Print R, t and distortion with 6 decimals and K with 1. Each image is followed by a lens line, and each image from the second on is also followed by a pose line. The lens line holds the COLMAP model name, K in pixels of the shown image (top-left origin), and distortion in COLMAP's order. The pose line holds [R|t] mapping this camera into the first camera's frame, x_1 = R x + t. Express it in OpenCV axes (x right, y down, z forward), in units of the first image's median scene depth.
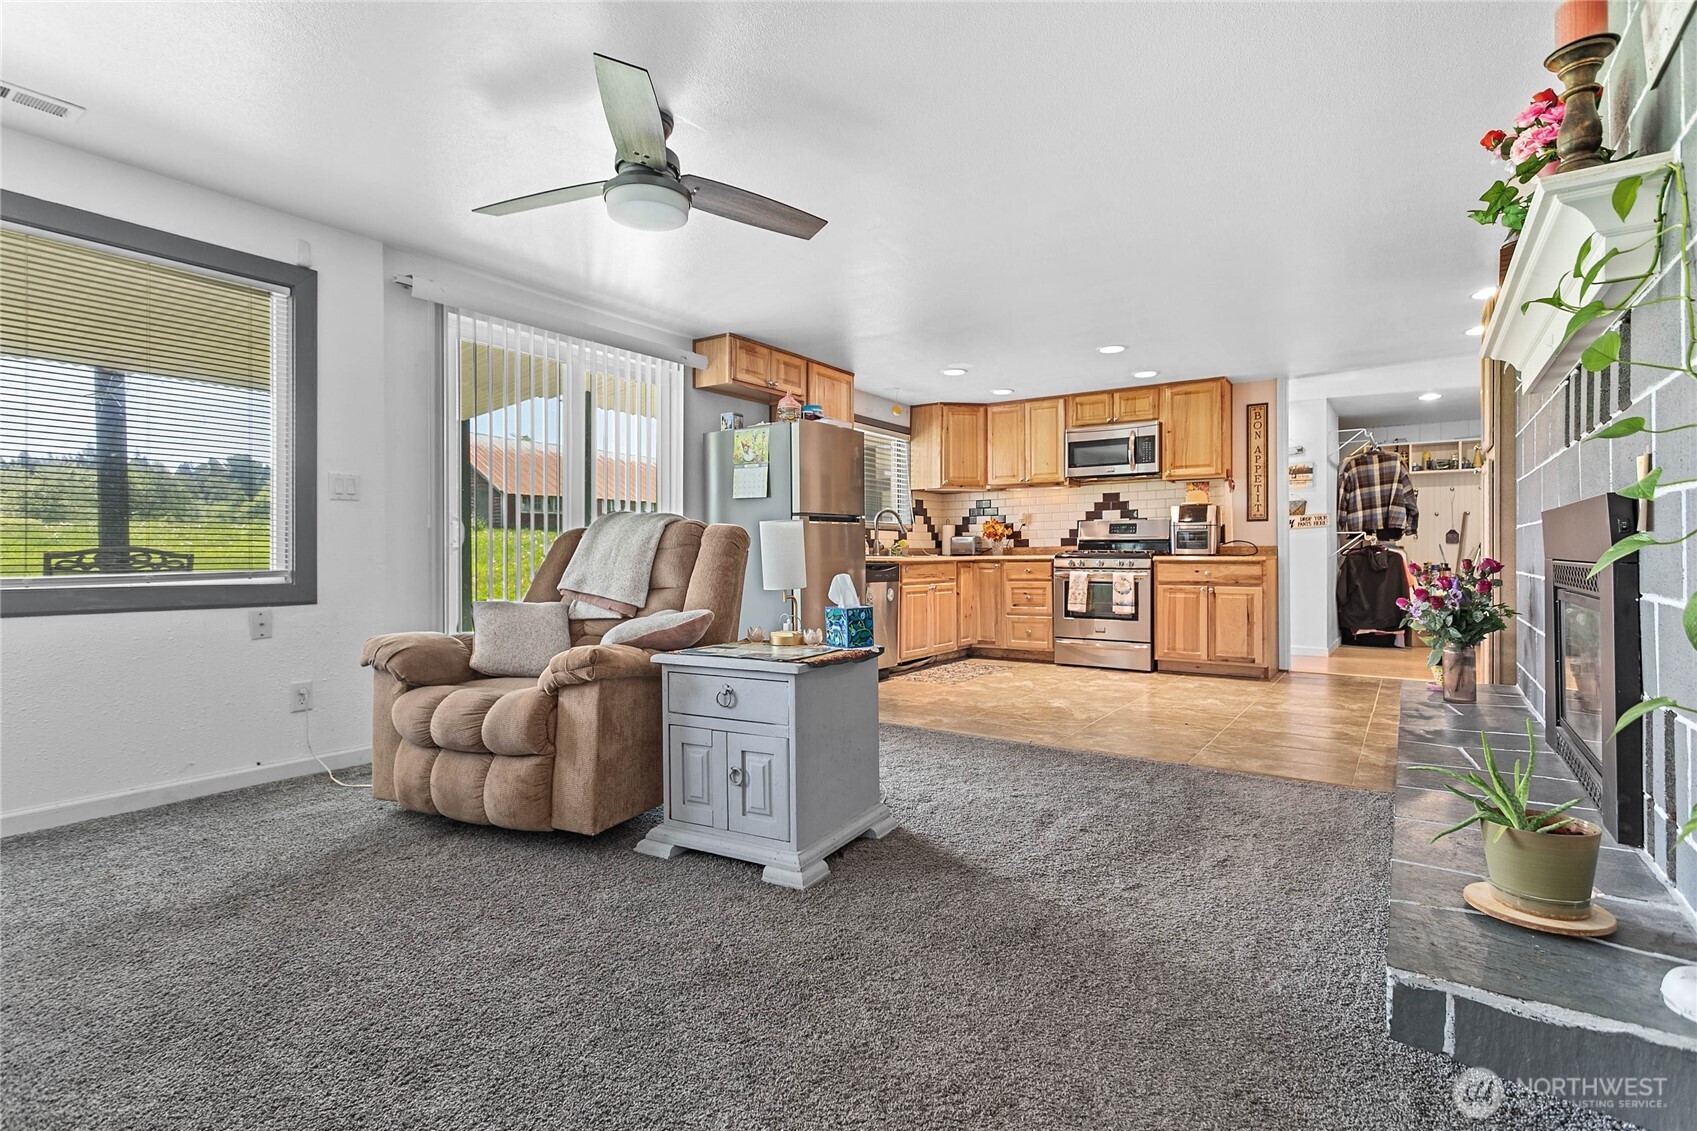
lens RADIAL K [[813.3, 0, 843.7], [0, 813.3, 555.6], [0, 0, 1]] dist [-0.001039, 0.002700]
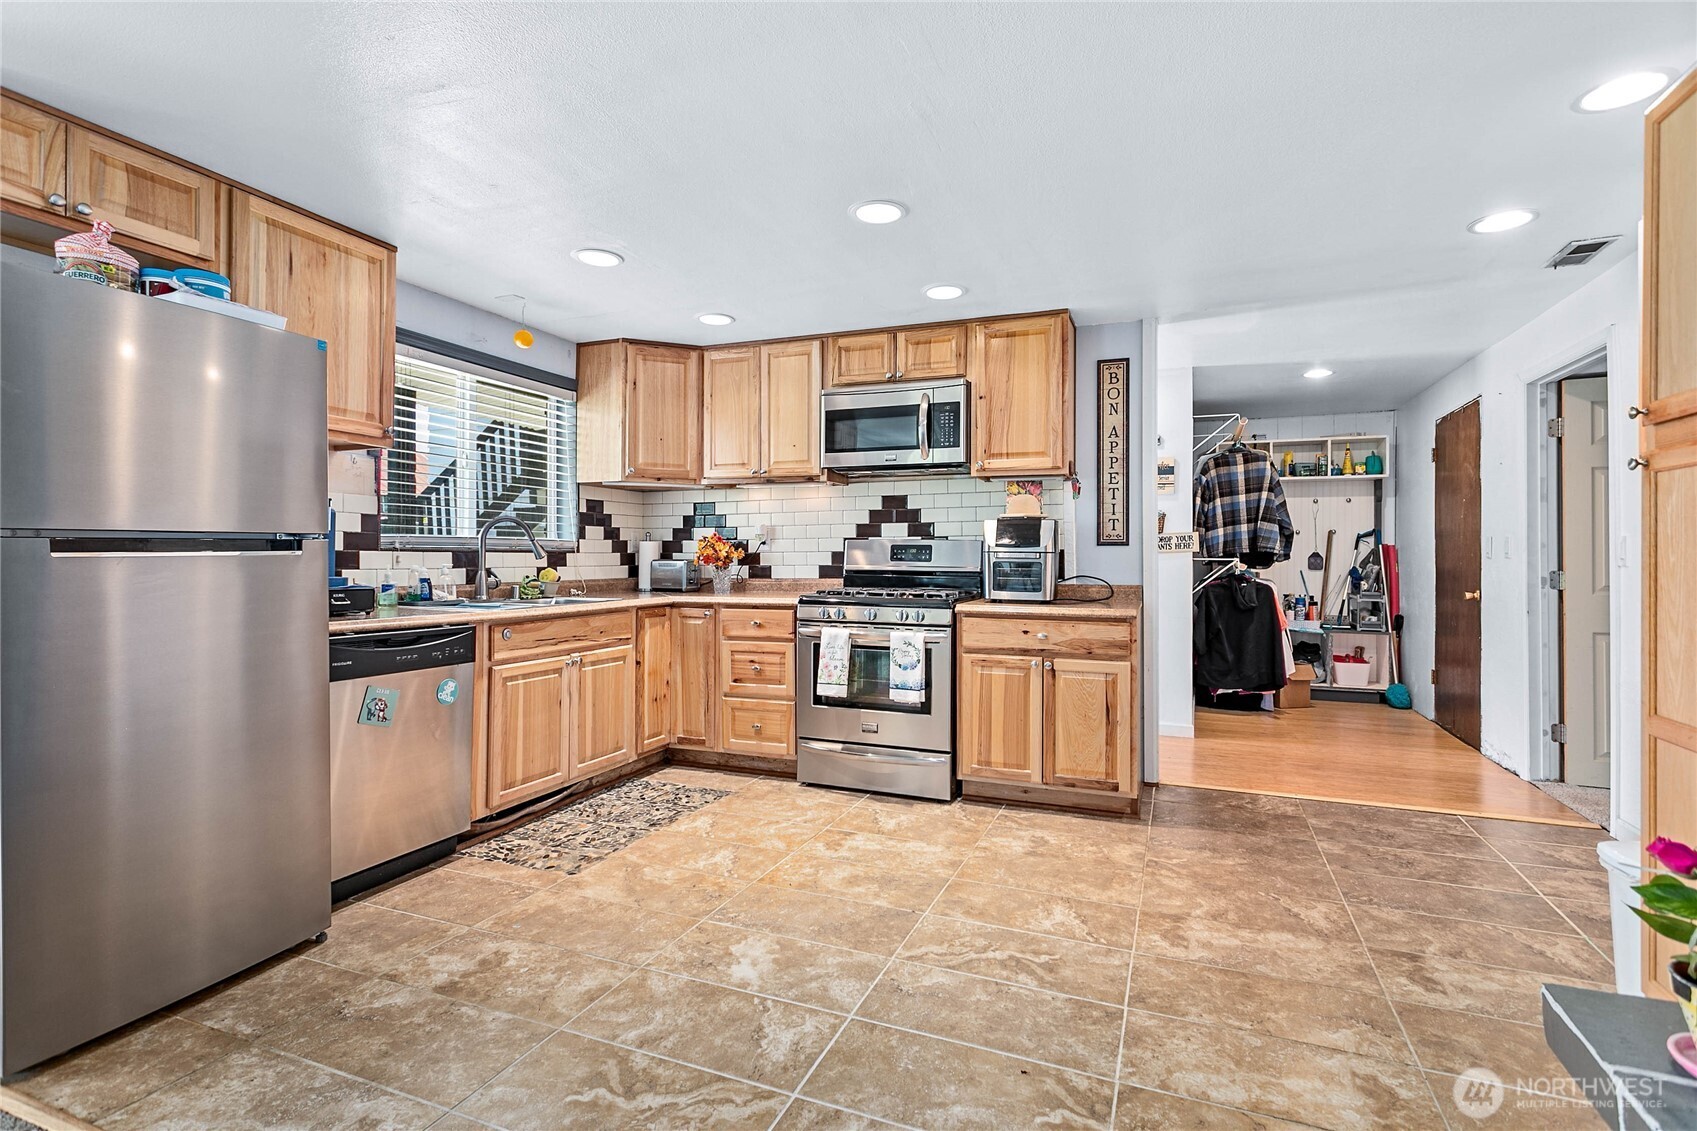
lens RADIAL K [[813.3, 0, 854.0], [0, 813.3, 548.5], [0, 0, 1]] dist [-0.001039, 0.002700]
pose [[0.973763, 0.008237, 0.227415, 0.159840], [-0.006035, 0.999928, -0.010374, -0.030248], [-0.227484, 0.008729, 0.973743, 0.405250]]
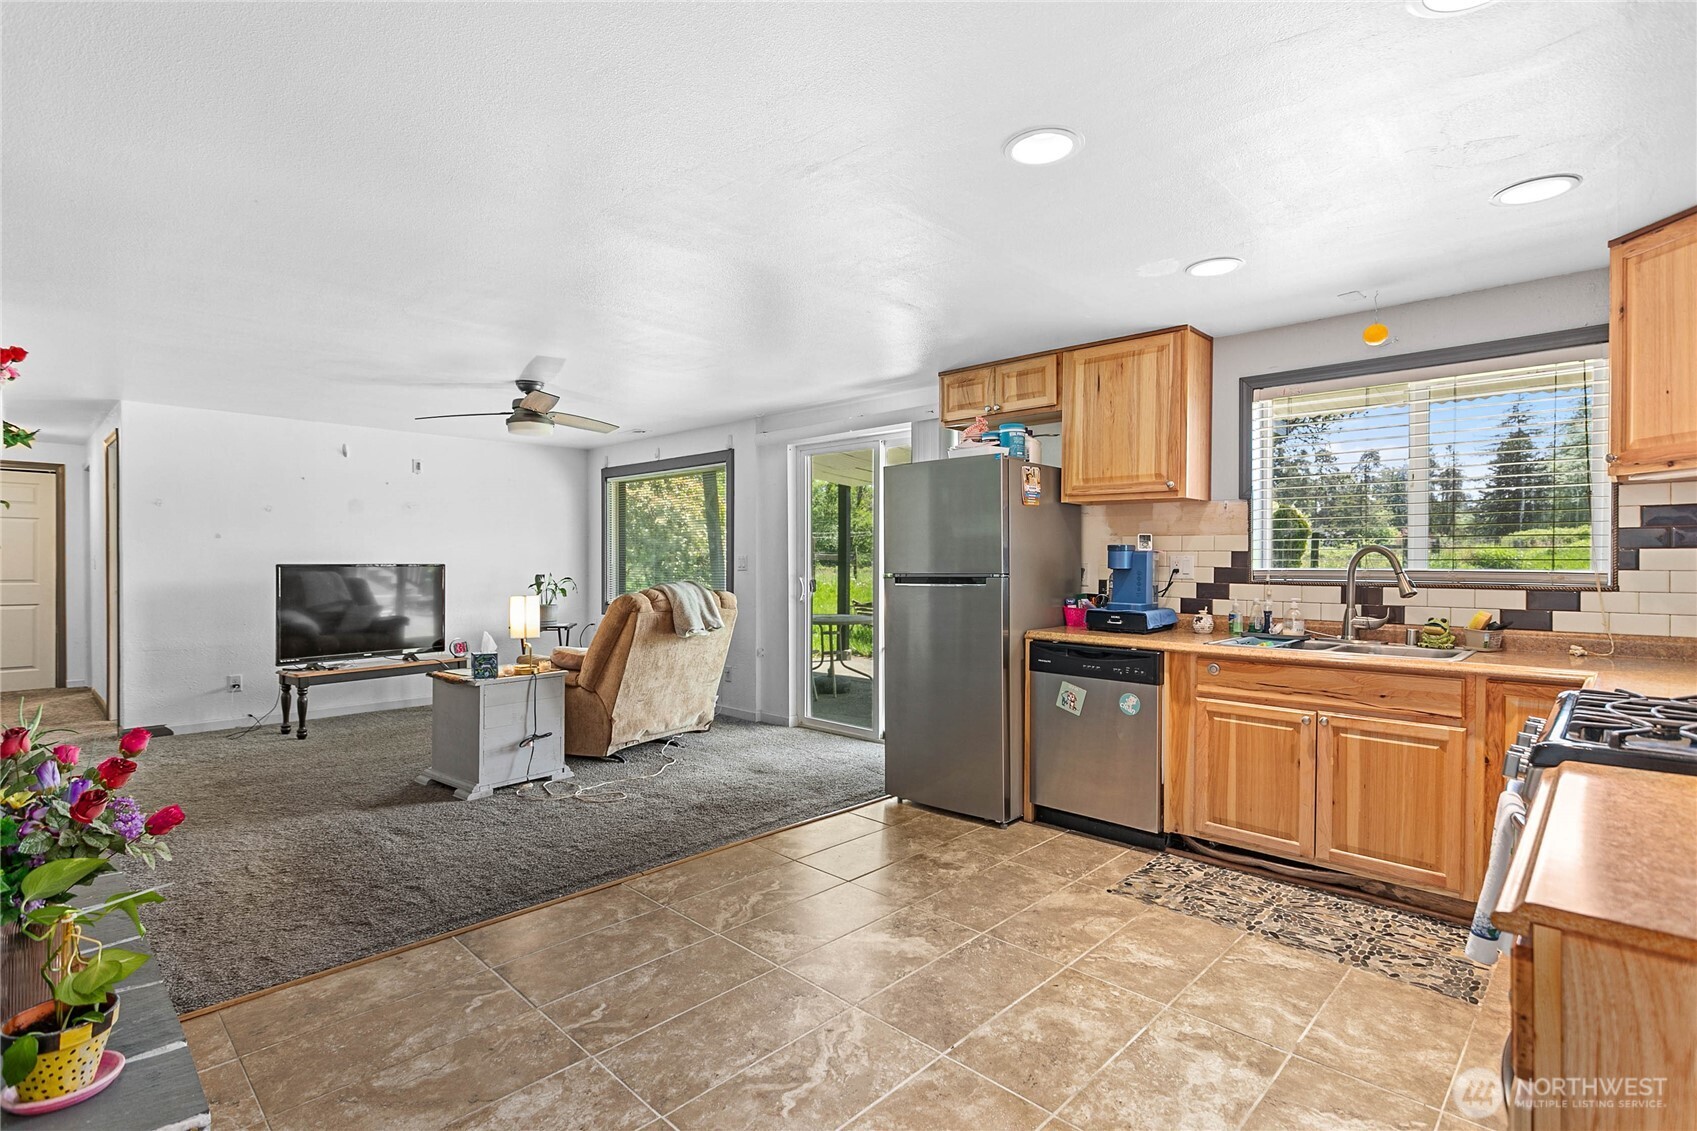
lens RADIAL K [[813.3, 0, 850.7], [0, 813.3, 568.5], [0, 0, 1]] dist [-0.001039, 0.002700]
pose [[-0.156767, 0.010990, -0.987574, 0.578781], [-0.002854, 0.999929, 0.011580, -0.048358], [0.987631, 0.004634, -0.156725, 0.777734]]
